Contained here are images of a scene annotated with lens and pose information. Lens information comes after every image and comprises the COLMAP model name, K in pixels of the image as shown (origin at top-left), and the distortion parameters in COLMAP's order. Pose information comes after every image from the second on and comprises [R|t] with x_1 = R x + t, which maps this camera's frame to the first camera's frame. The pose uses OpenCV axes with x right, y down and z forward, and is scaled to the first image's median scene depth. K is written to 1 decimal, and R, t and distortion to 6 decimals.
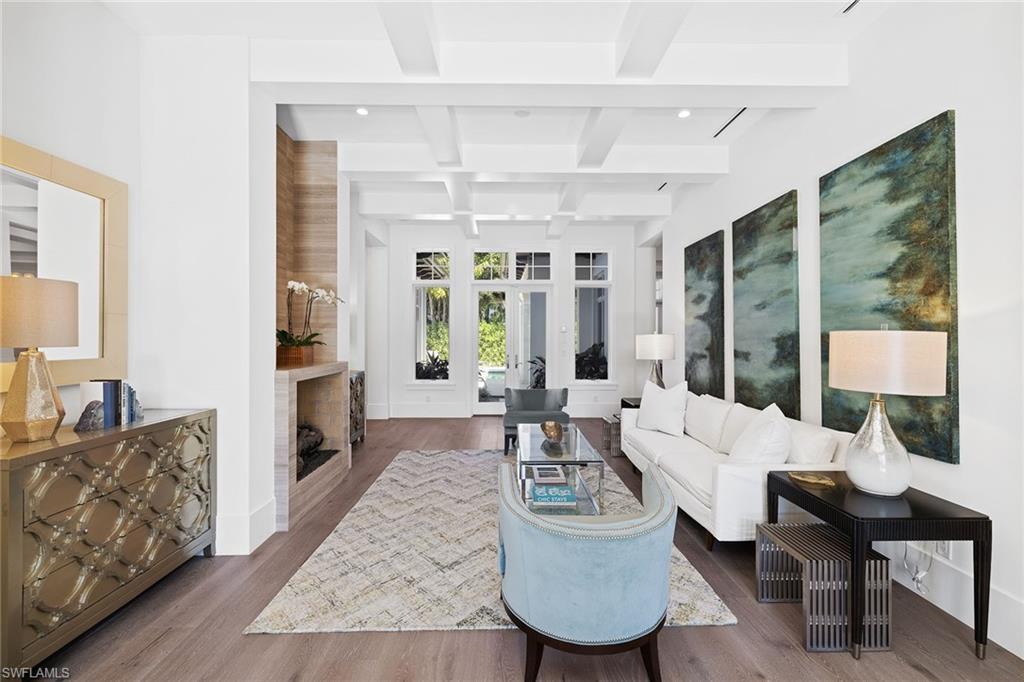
lens RADIAL K [[437.4, 0, 506.8], [0, 437.4, 339.8], [0, 0, 1]] dist [-0.010301, -0.000408]
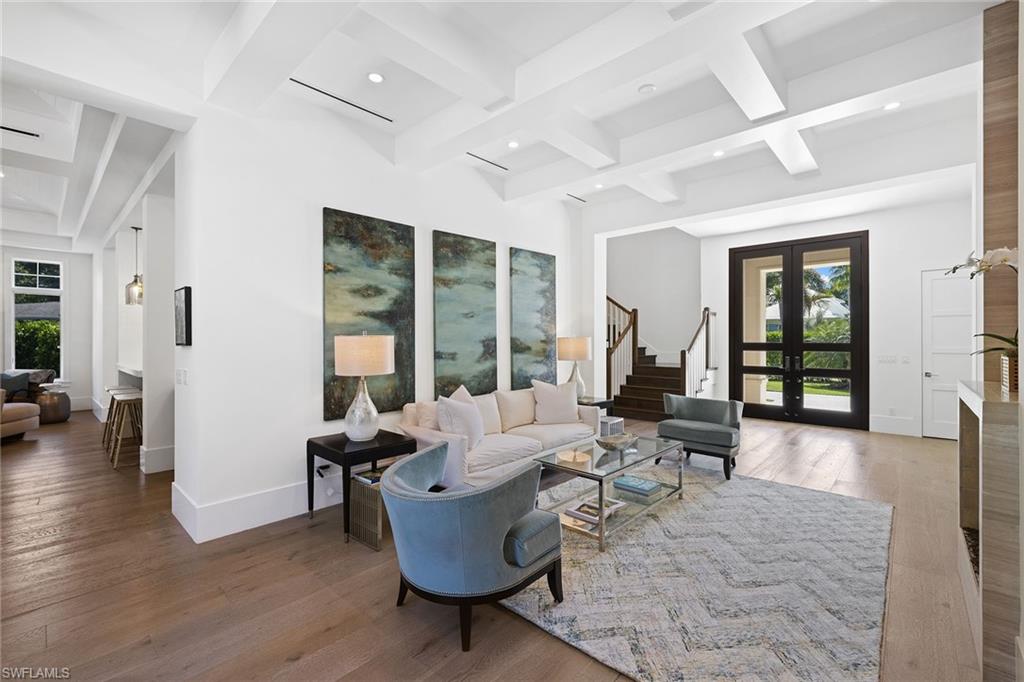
lens RADIAL K [[437.4, 0, 506.8], [0, 437.4, 339.8], [0, 0, 1]] dist [-0.010301, -0.000408]
pose [[-0.726965, 0.000308, 0.686674, -0.383252], [0.004988, 0.999976, 0.004832, -0.011504], [-0.686656, 0.006938, -0.726949, 1.917563]]
